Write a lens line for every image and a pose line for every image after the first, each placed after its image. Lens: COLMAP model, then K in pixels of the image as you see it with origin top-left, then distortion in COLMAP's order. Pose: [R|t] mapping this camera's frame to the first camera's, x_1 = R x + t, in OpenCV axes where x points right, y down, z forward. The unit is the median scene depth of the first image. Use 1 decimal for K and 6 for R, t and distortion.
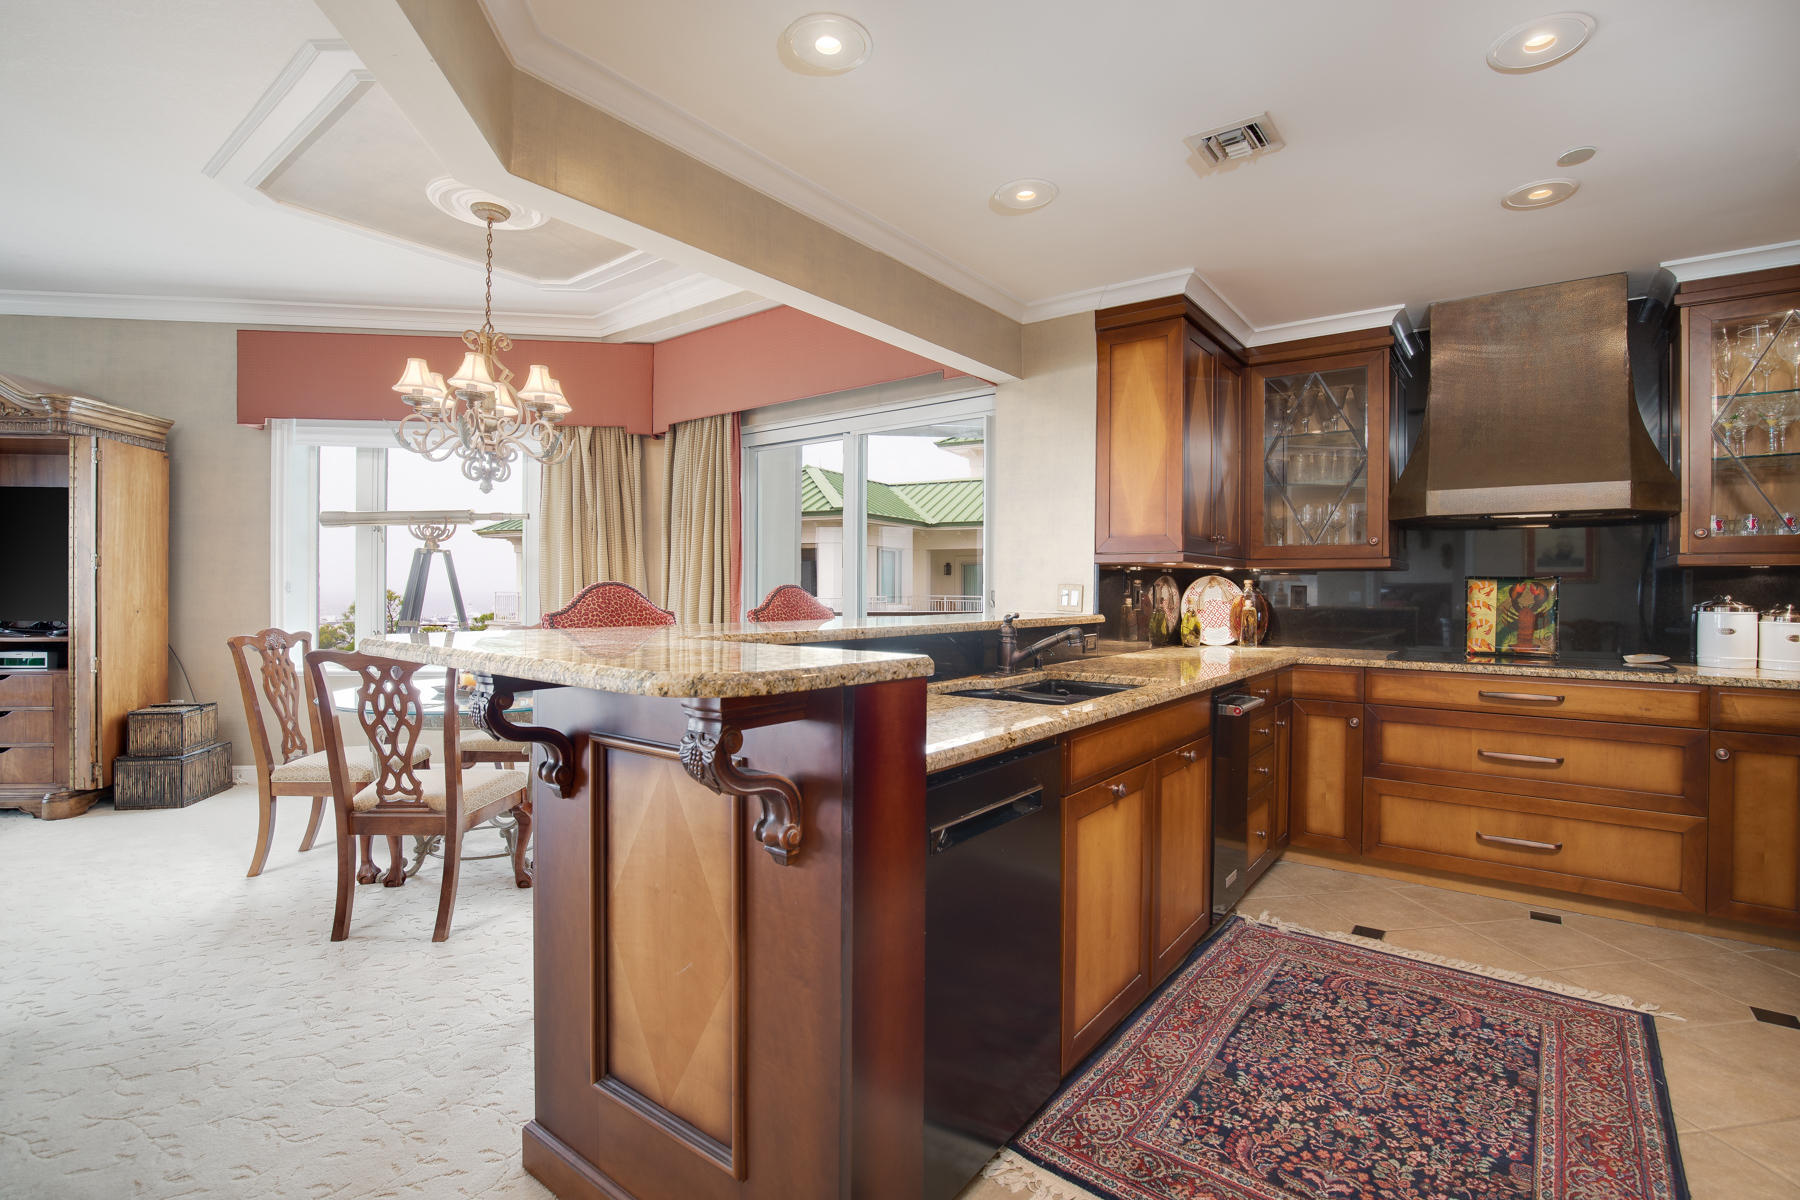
lens RADIAL K [[816.1, 0, 899.1], [0, 816.1, 590.5], [0, 0, 1]] dist [-0.017520, 0.000826]
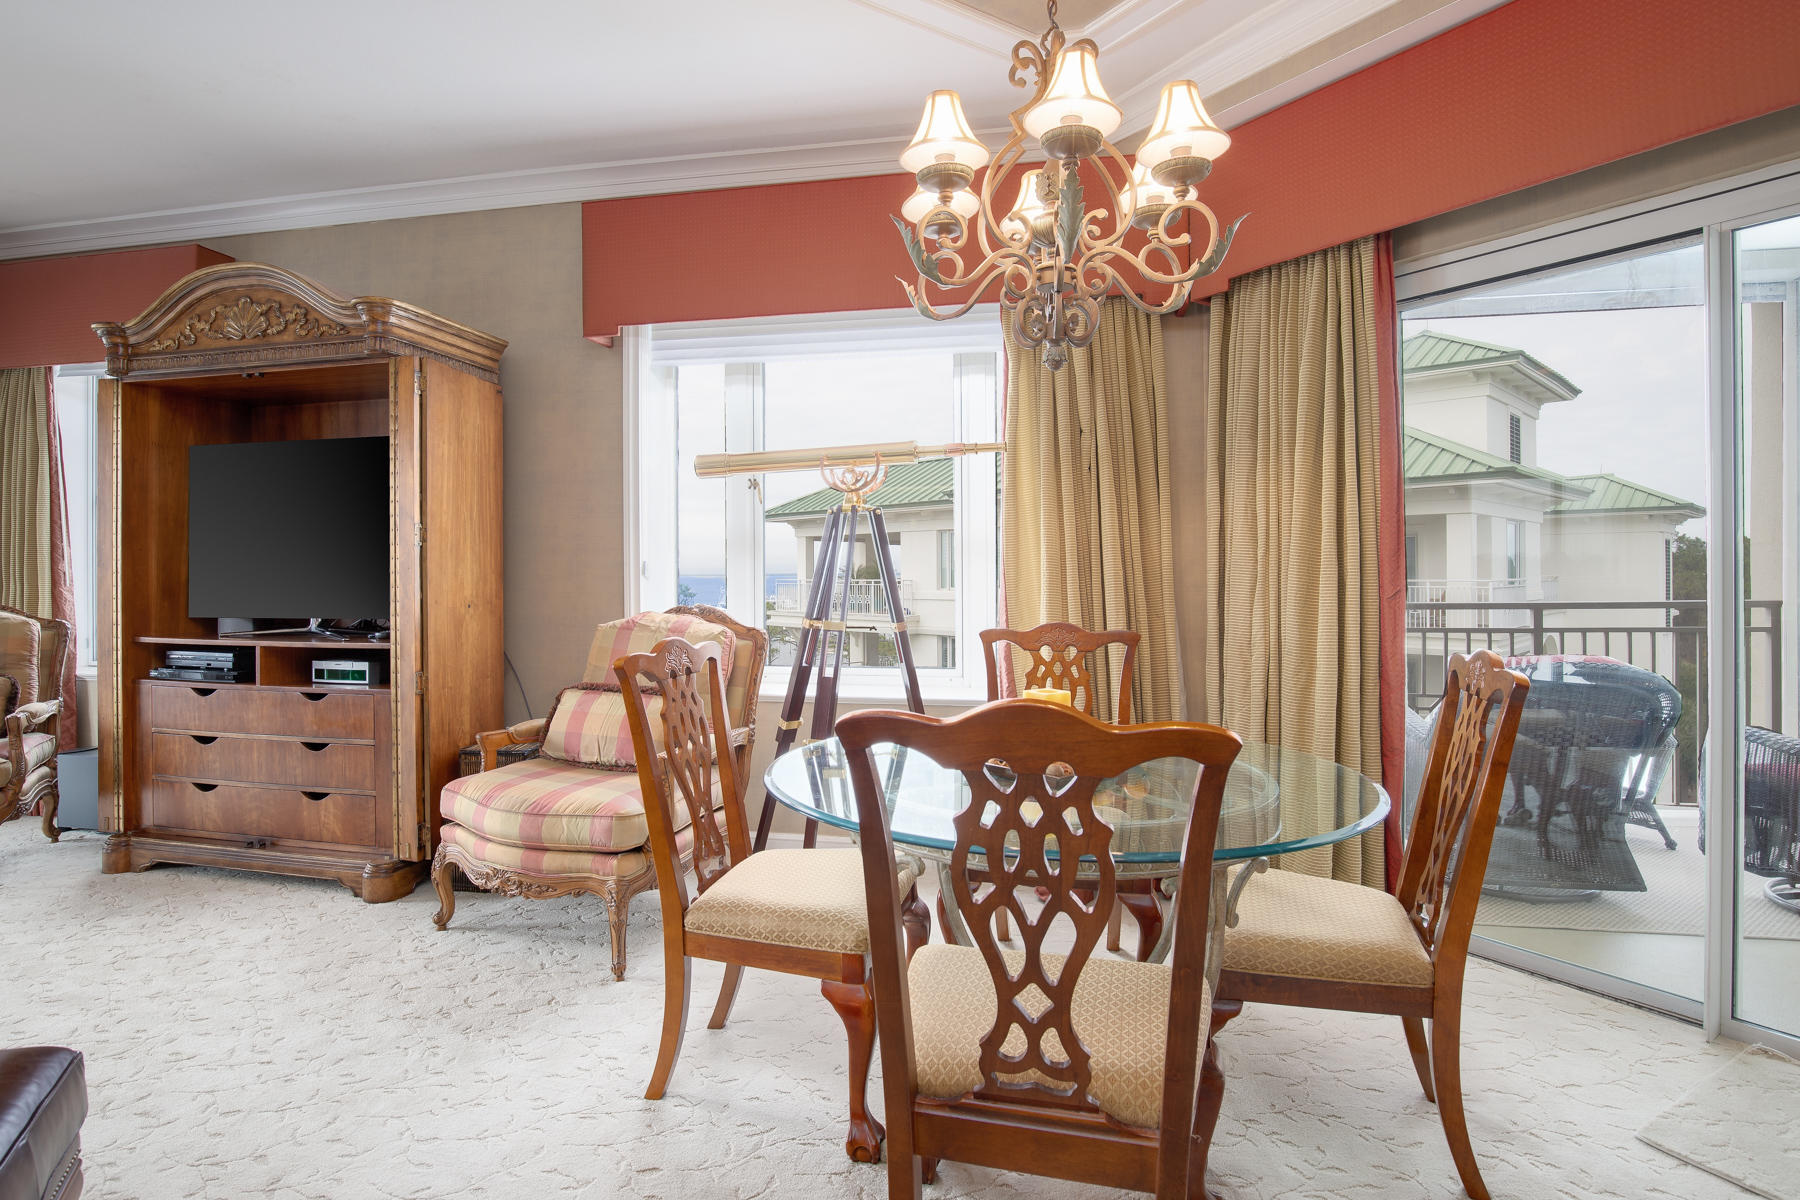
lens RADIAL K [[935.0, 0, 887.6], [0, 935.0, 578.6], [0, 0, 1]] dist [-0.027594, 0.000377]
pose [[0.947896, -0.007328, -0.318495, -0.354829], [0.007939, 0.999968, 0.000623, 0.004566], [0.318481, -0.003119, 0.947924, 0.359412]]
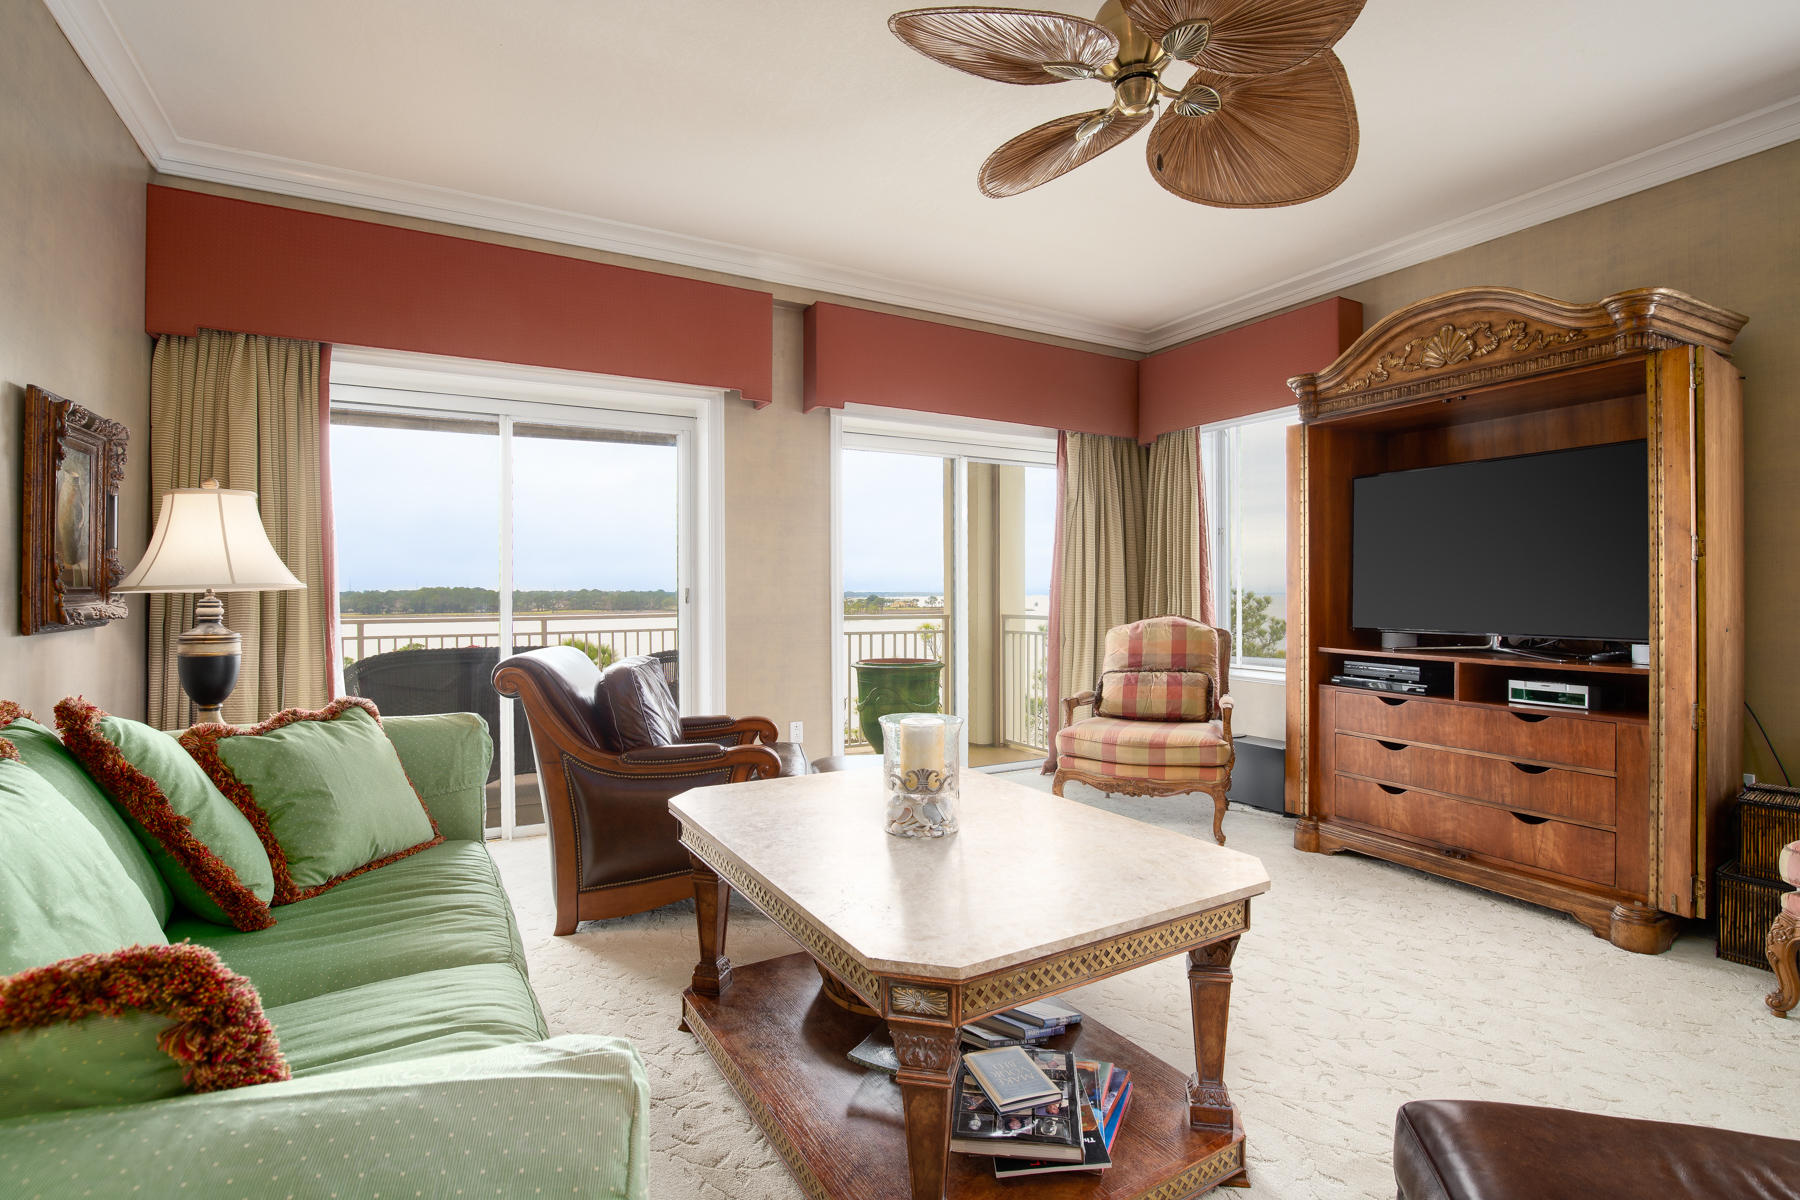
lens RADIAL K [[845.2, 0, 900.0], [0, 845.2, 600.0], [0, 0, 1]] dist [-0.021301, 0.000056]
pose [[0.373828, 0.001134, -0.927497, -0.634029], [0.002502, 0.999994, 0.002231, 0.000462], [0.927495, -0.003154, 0.373823, 0.194461]]
